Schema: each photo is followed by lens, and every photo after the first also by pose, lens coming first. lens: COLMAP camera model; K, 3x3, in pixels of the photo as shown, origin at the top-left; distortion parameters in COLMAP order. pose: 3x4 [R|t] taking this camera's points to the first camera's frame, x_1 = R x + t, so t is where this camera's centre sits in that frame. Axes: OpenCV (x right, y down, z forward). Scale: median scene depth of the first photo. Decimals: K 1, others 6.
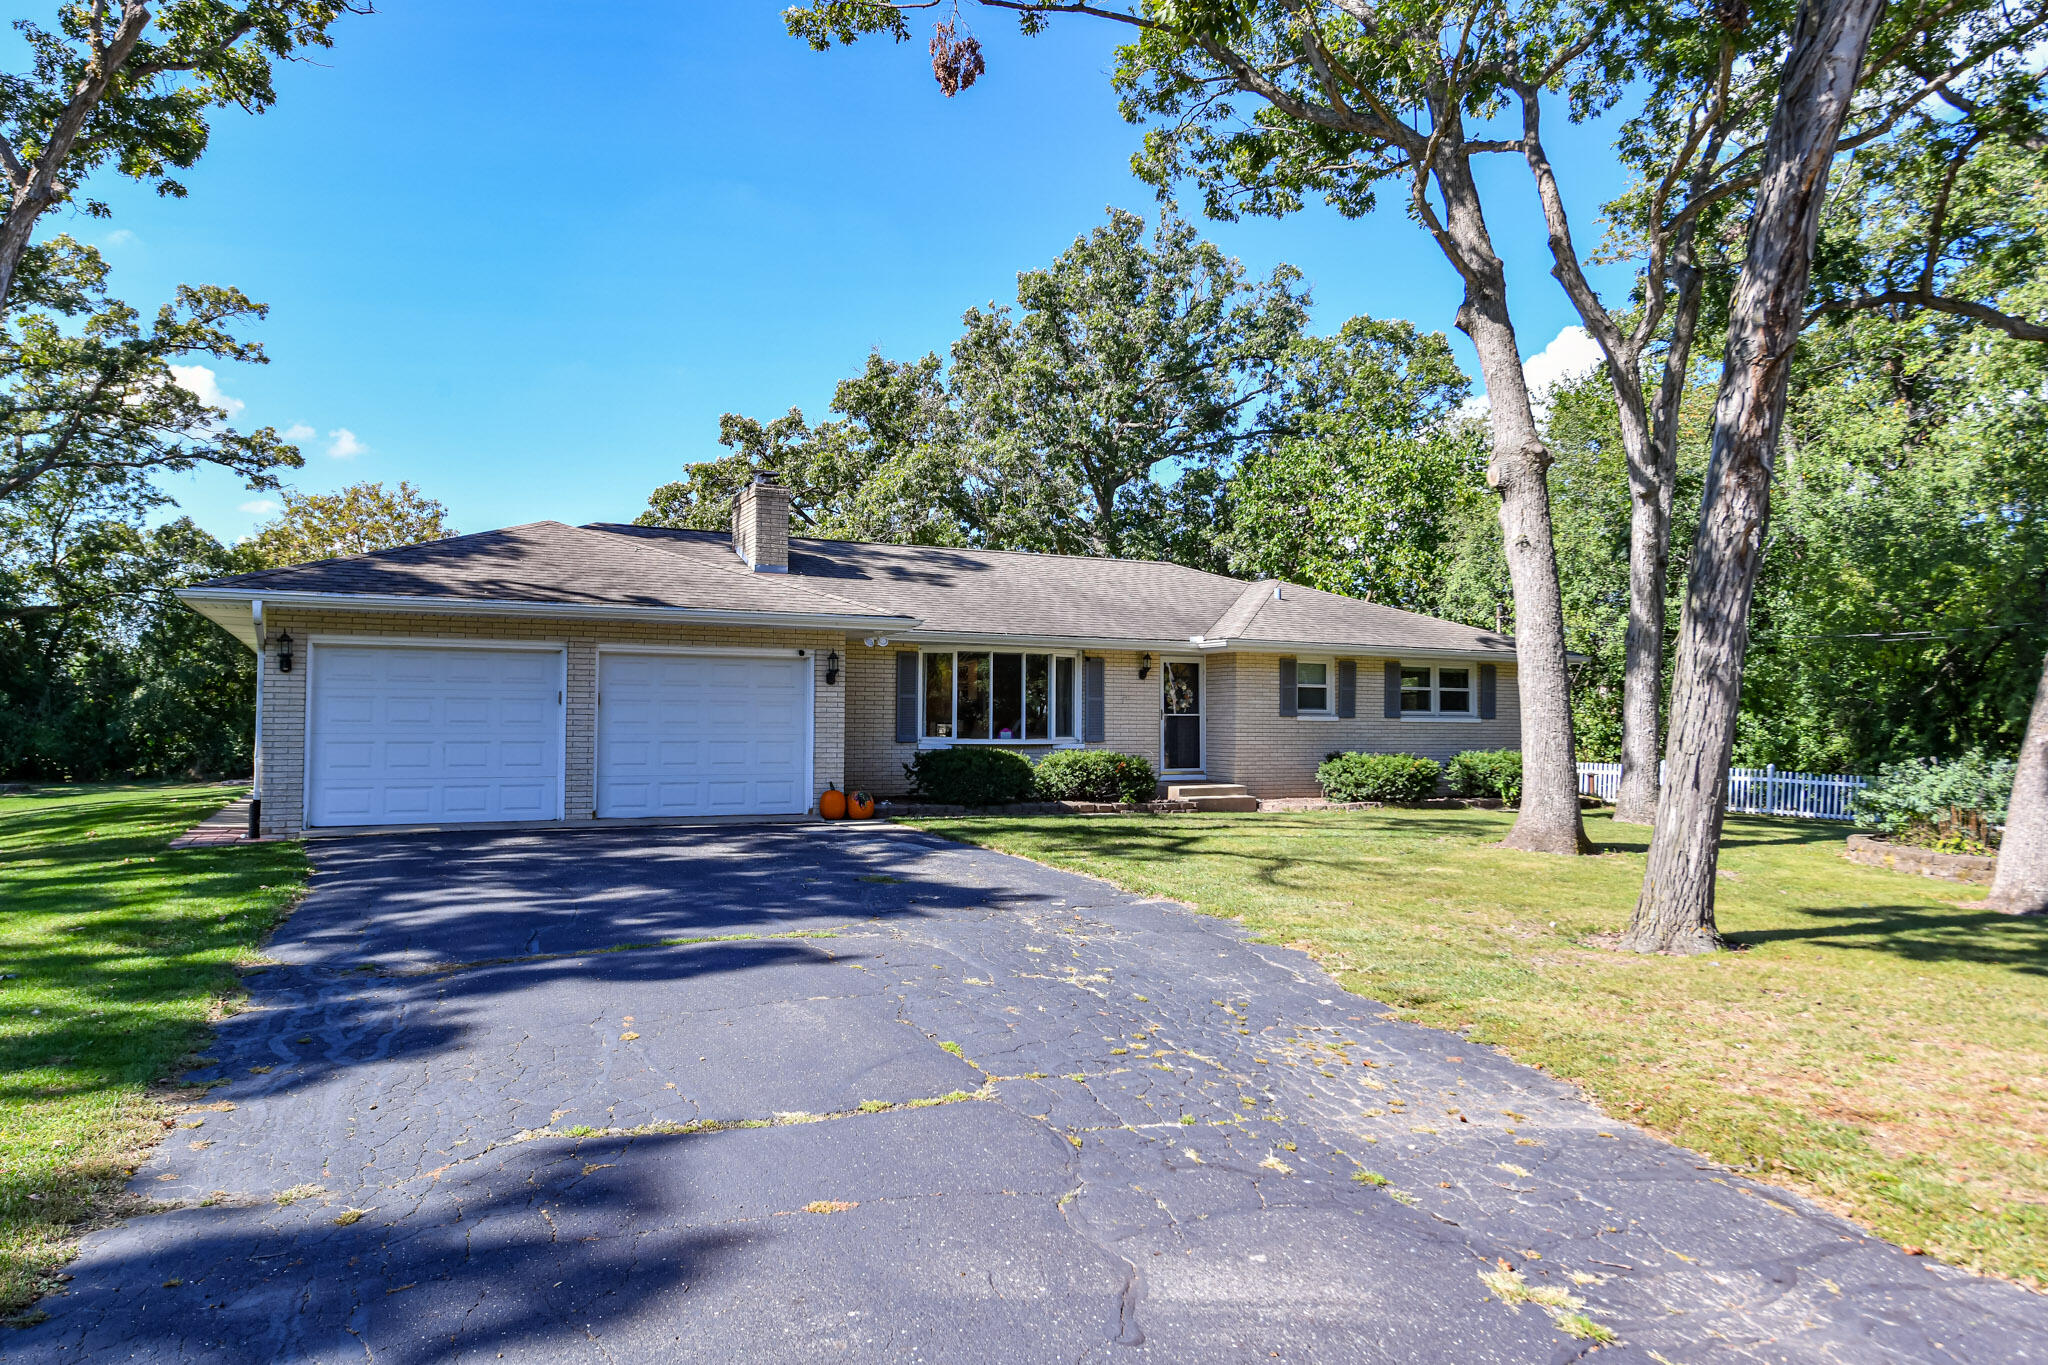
lens RADIAL K [[1291.8, 0, 1024.0], [0, 1291.8, 682.5], [0, 0, 1]] dist [0.002396, 0.001499]
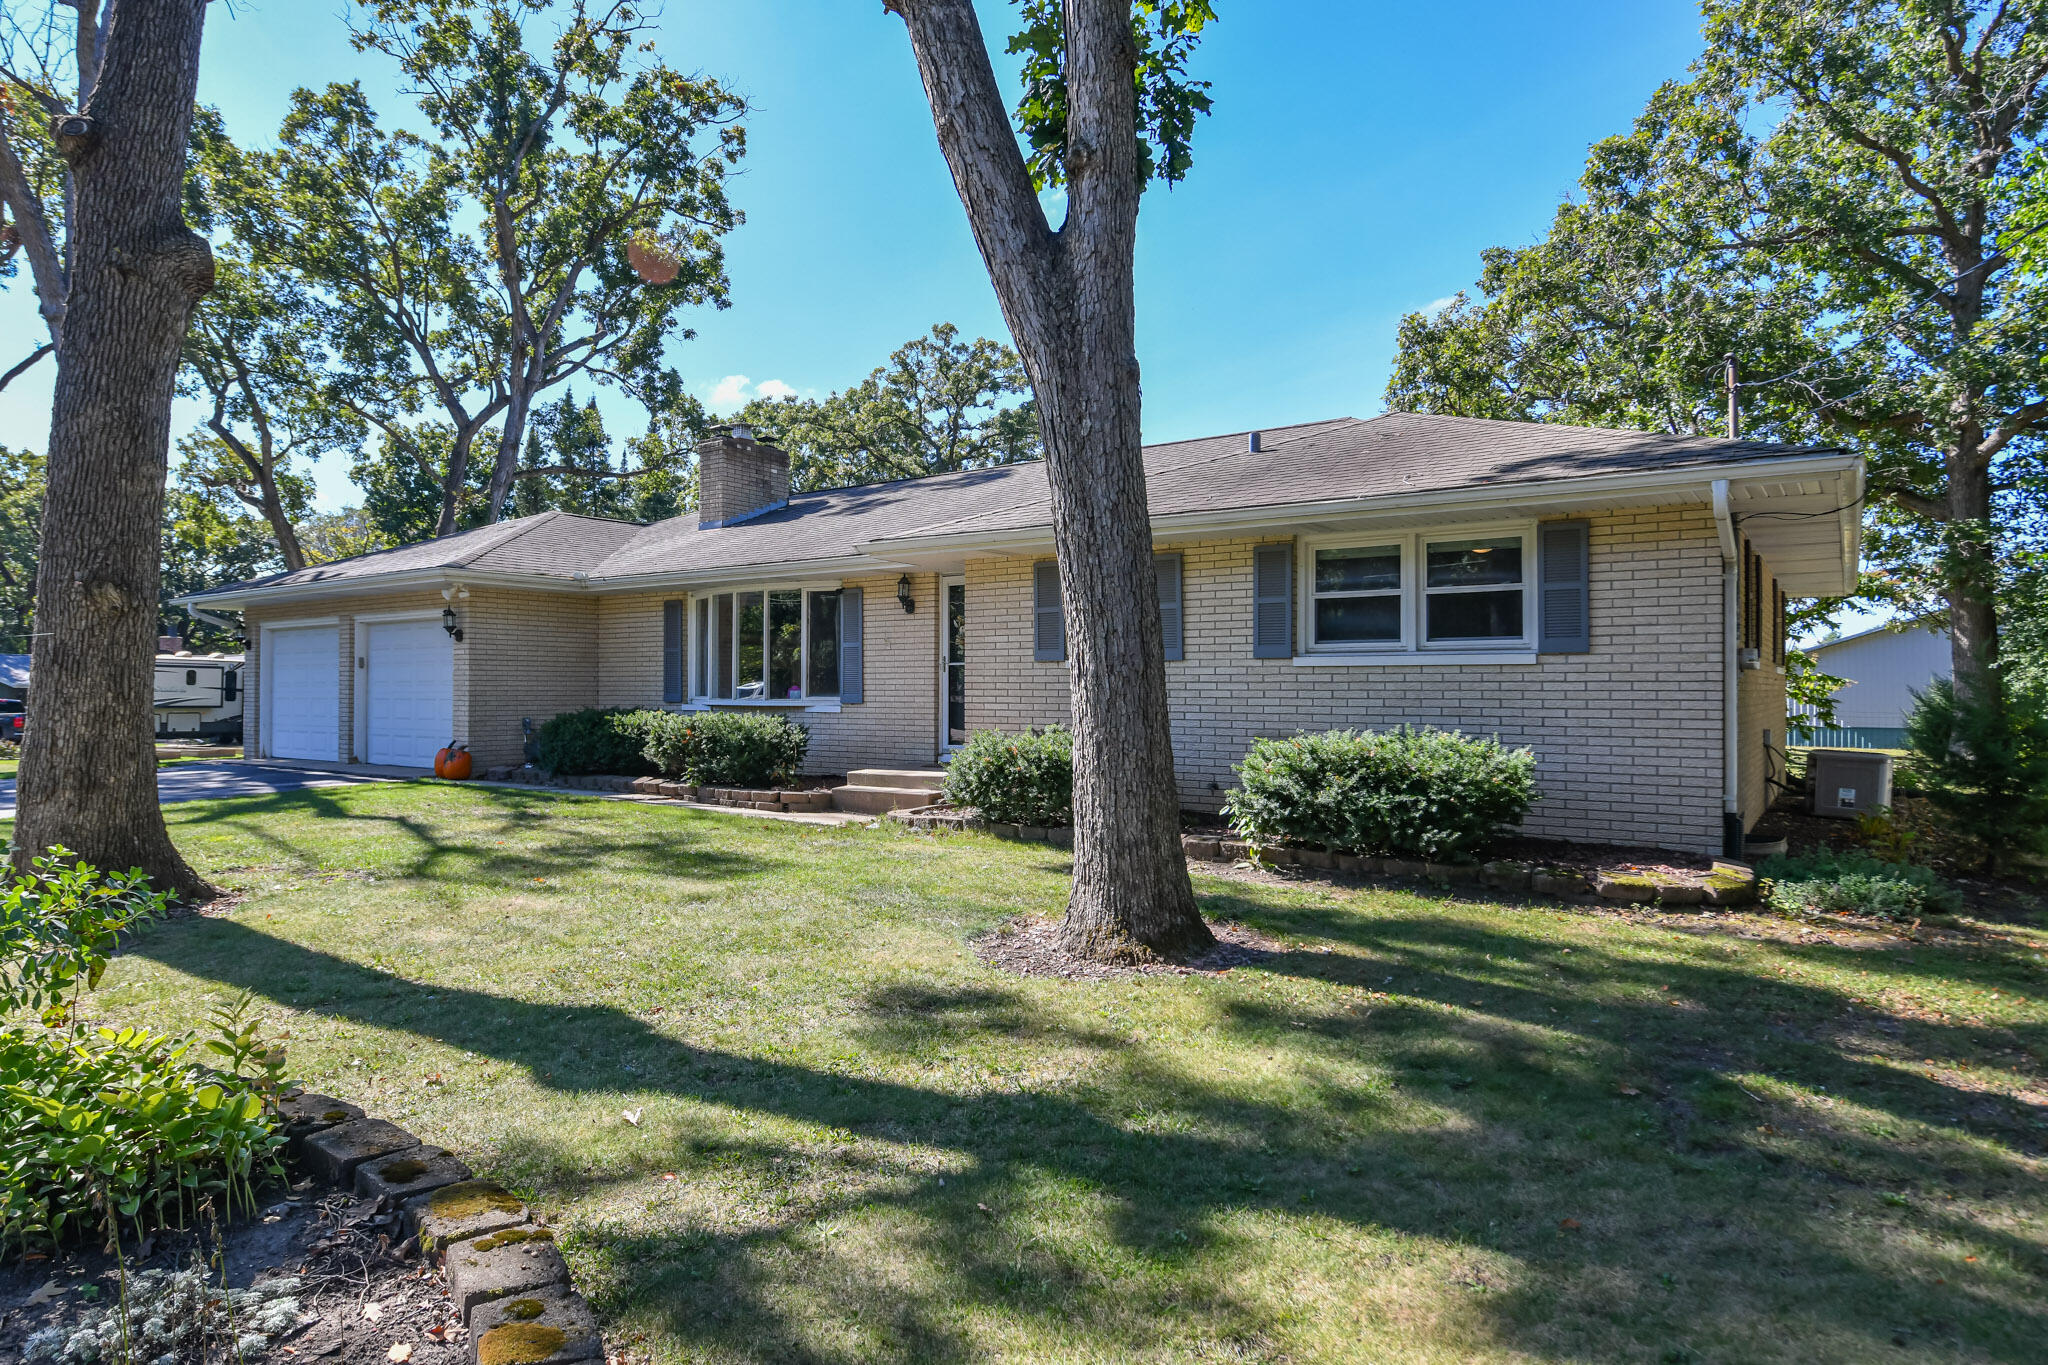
lens RADIAL K [[1115.7, 0, 1027.5], [0, 1115.7, 676.4], [0, 0, 1]] dist [0.067355, 0.000140]
pose [[0.485109, -0.008393, -0.874413, 0.661674], [0.038546, 0.999187, 0.011794, 0.028148], [0.873604, -0.039426, 0.485038, 0.765371]]
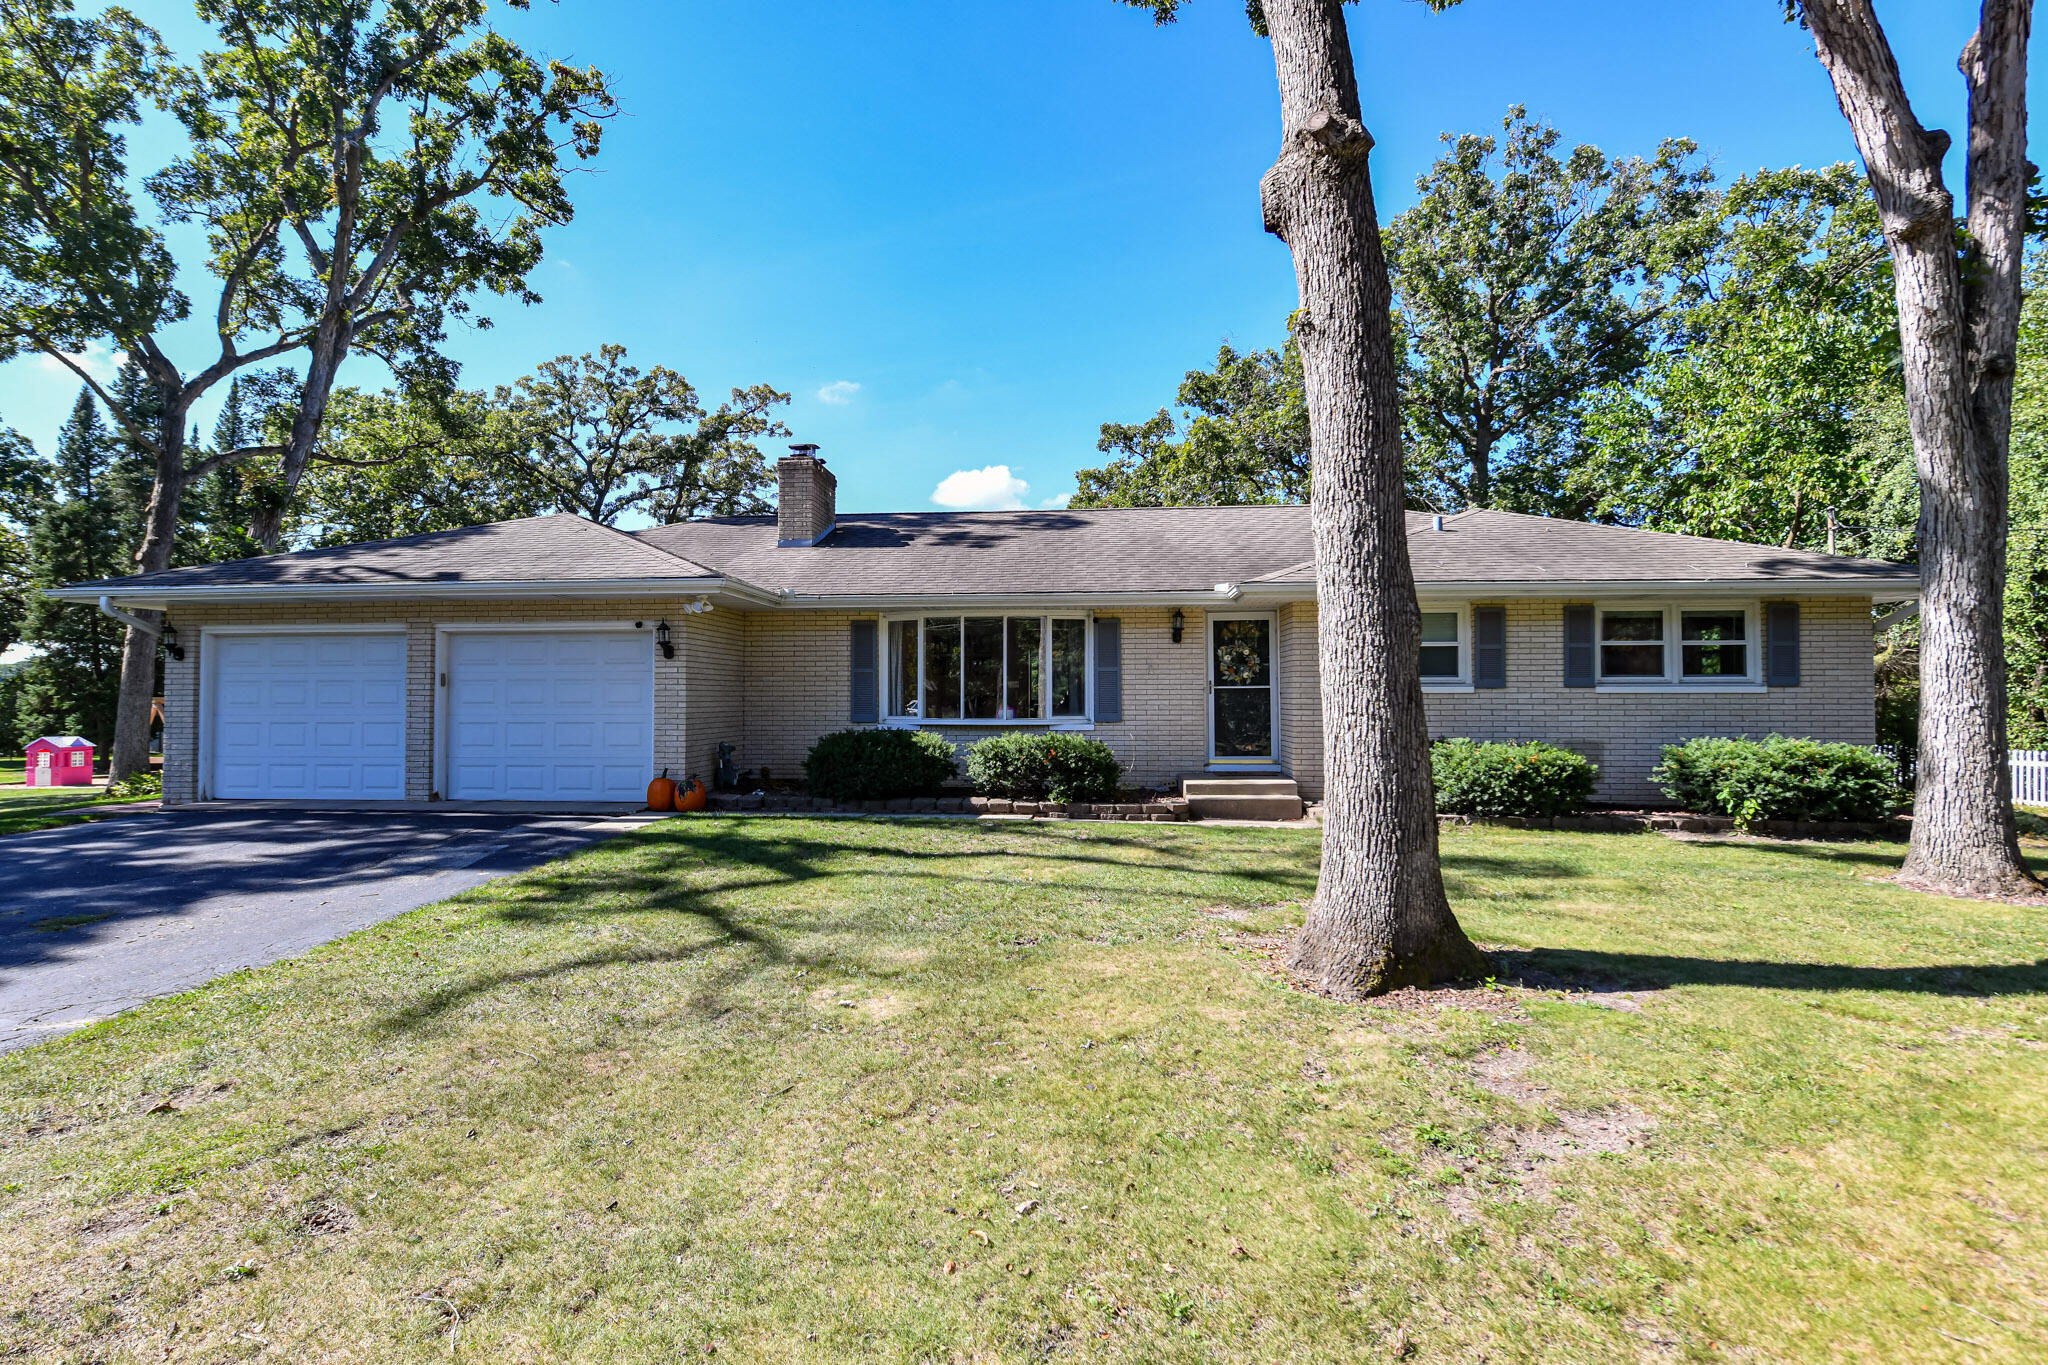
lens RADIAL K [[1017.3, 0, 1024.0], [0, 1017.3, 682.5], [0, 0, 1]] dist [-0.012269, -0.000690]
pose [[0.851798, -0.016331, -0.523616, 0.339502], [0.024645, 0.999657, 0.008912, 0.014123], [0.523291, -0.020496, 0.851908, 0.425410]]
